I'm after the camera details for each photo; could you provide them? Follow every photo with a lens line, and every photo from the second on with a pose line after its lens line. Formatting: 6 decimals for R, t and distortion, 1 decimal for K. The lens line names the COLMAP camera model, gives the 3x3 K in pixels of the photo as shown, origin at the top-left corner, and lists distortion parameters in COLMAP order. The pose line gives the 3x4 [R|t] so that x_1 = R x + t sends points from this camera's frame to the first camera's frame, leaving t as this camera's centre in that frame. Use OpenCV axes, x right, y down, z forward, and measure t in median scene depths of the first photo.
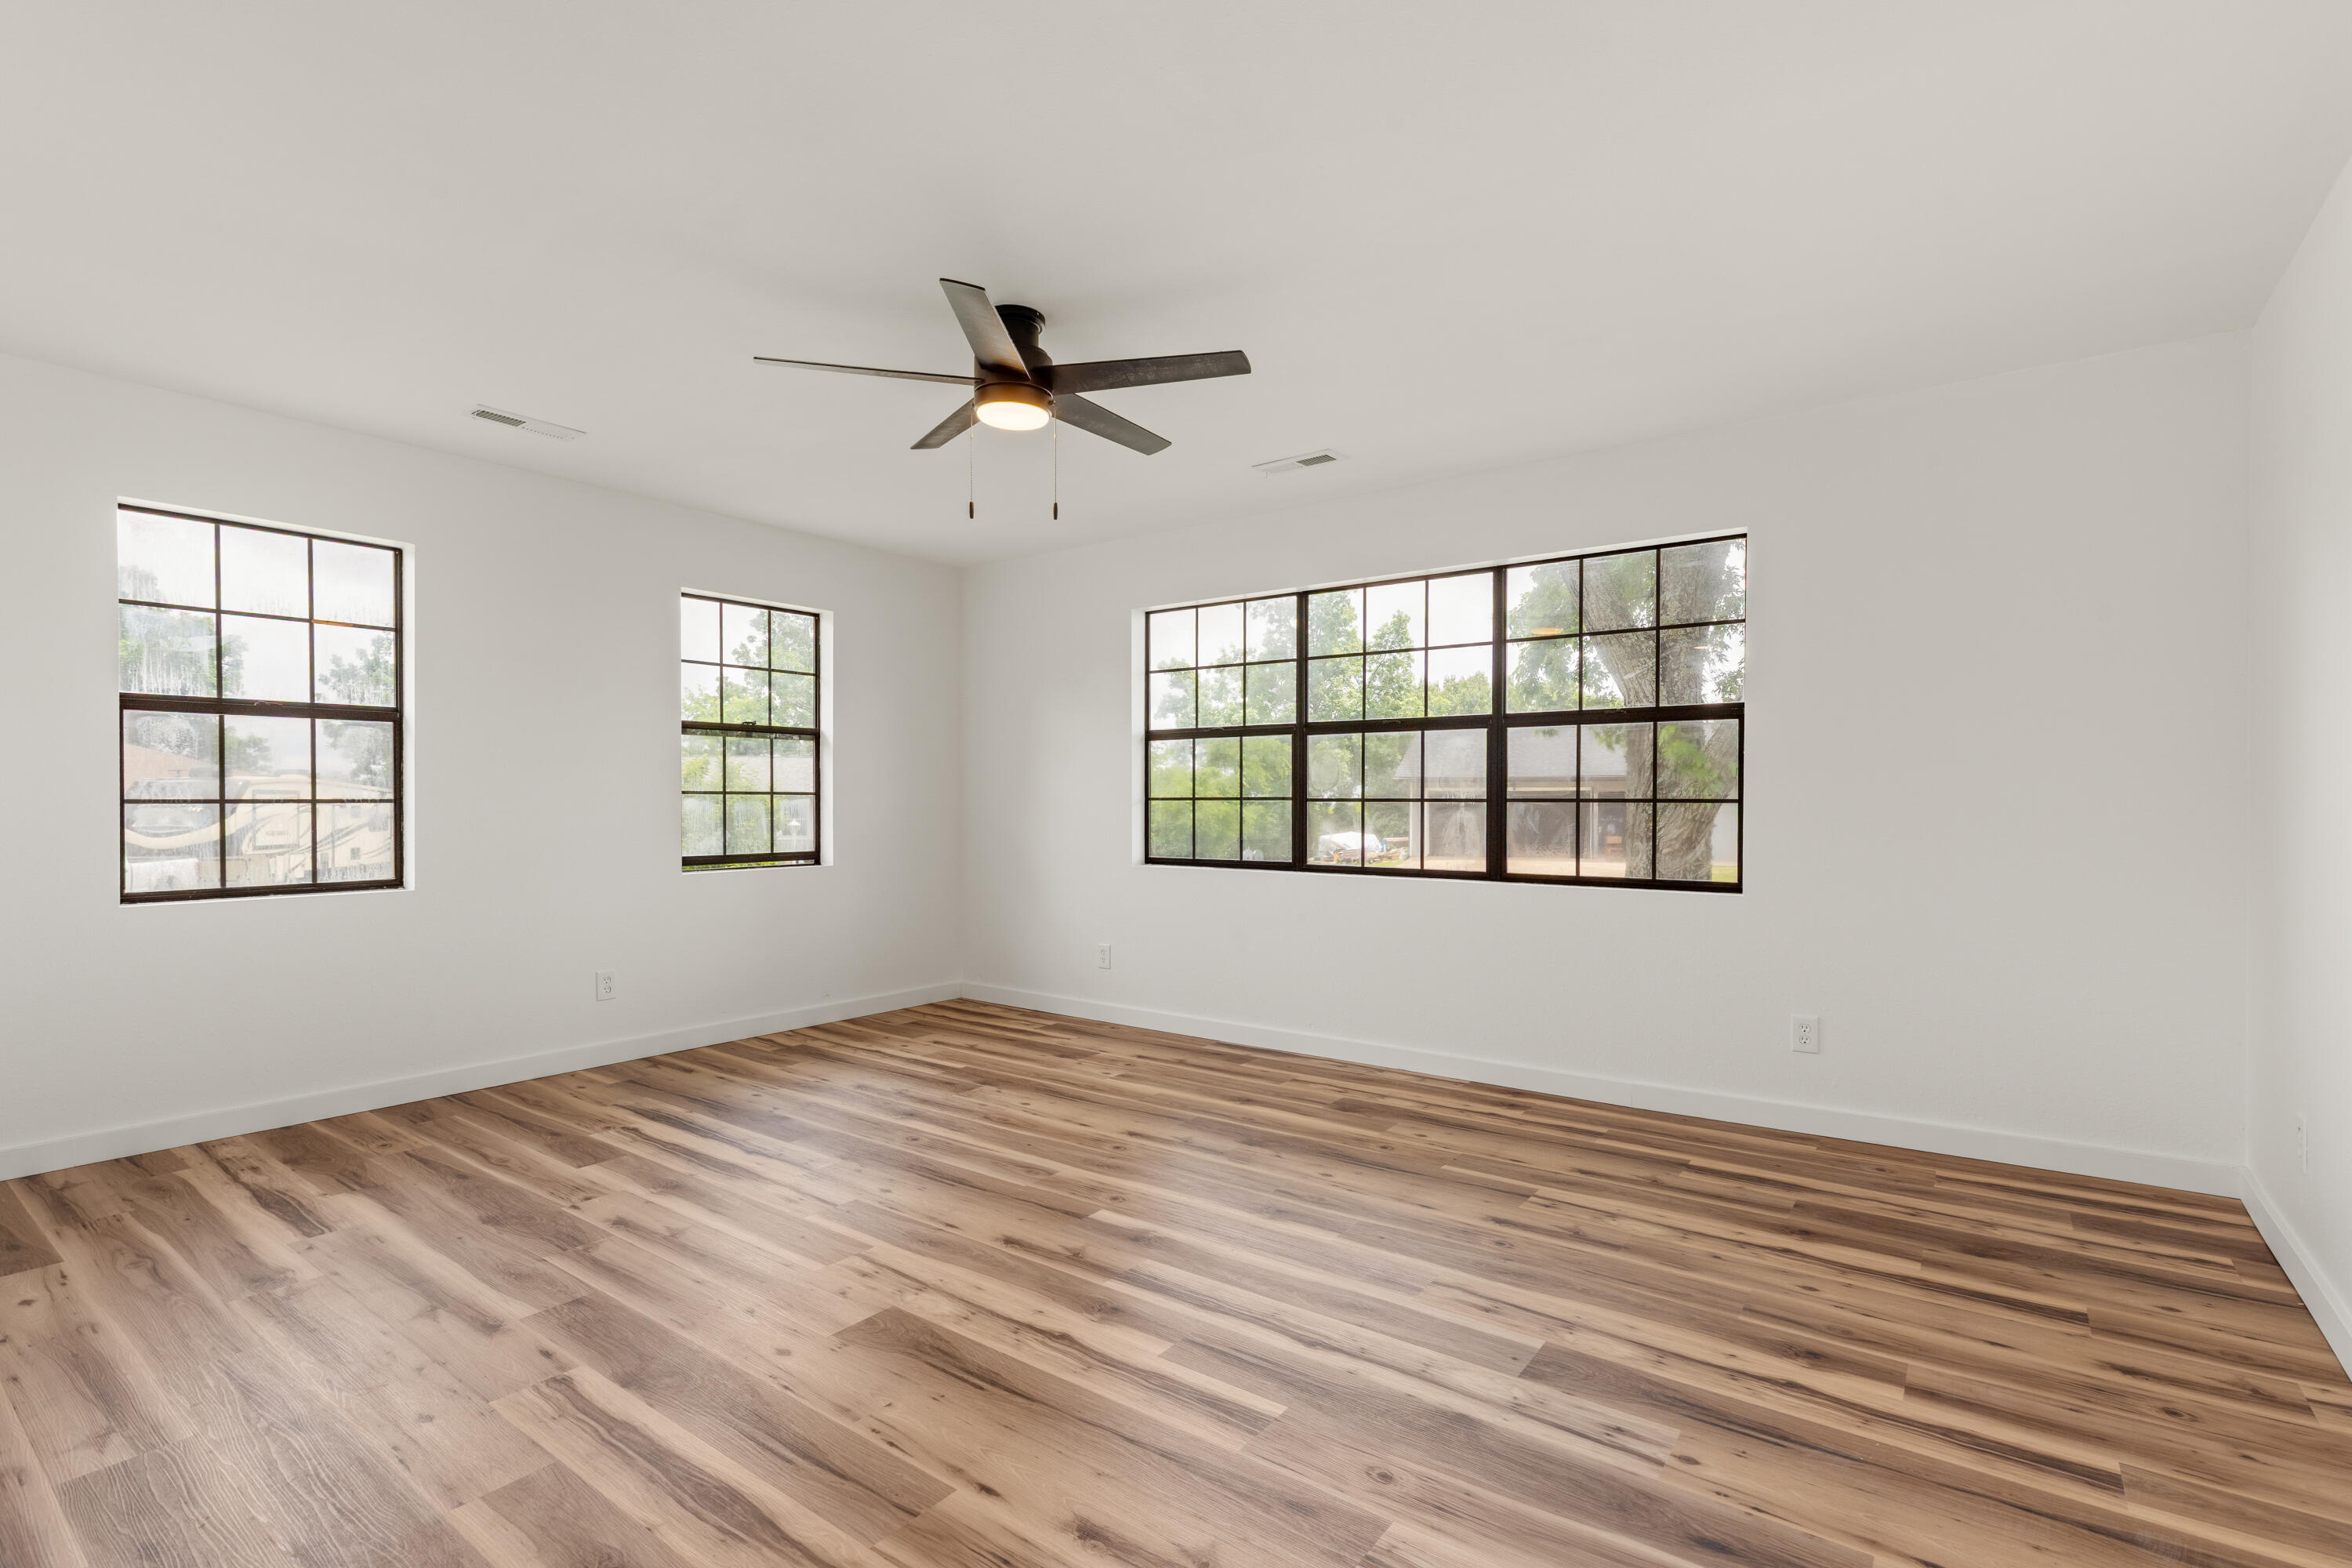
lens RADIAL K [[1089.0, 0, 1172.7], [0, 1089.0, 802.6], [0, 0, 1]] dist [0.001243, -0.000014]
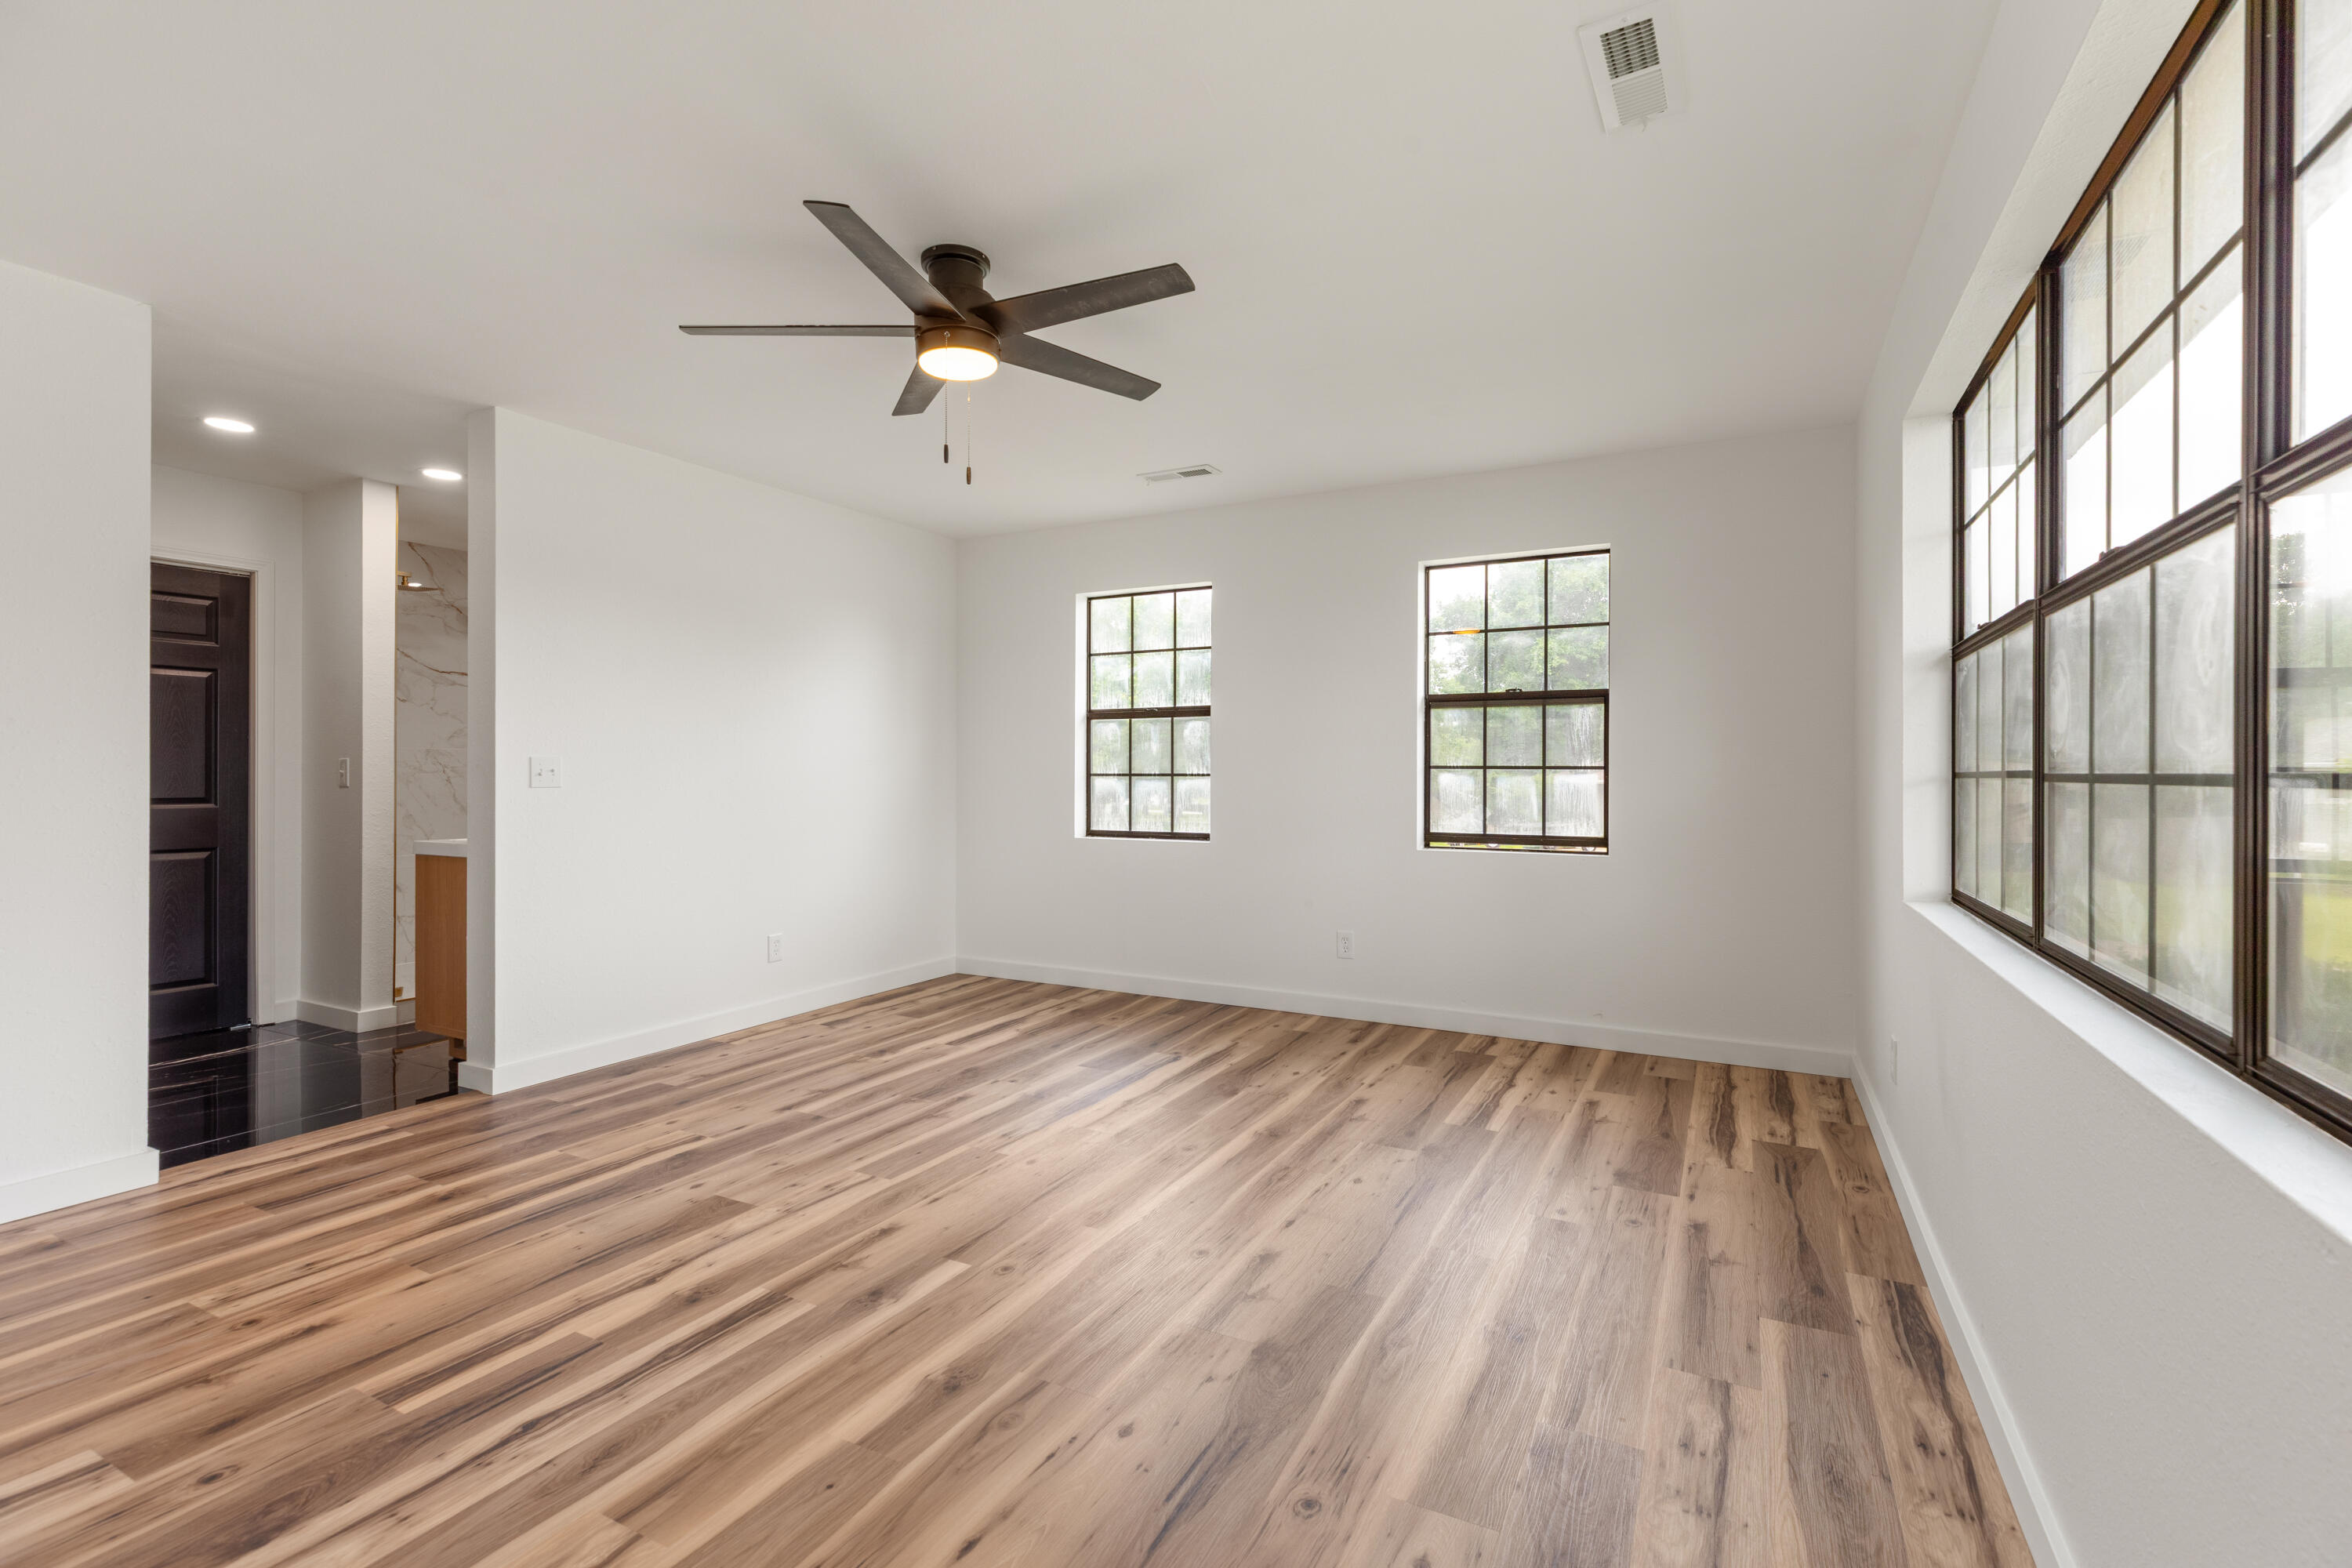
lens RADIAL K [[1059.1, 0, 1175.7], [0, 1059.1, 767.3], [0, 0, 1]] dist [0.006466, 0.000133]
pose [[0.154537, -0.004815, -0.987975, 0.616888], [-0.004071, 0.999977, -0.005510, -0.004044], [0.987979, 0.004874, 0.154514, 0.827090]]
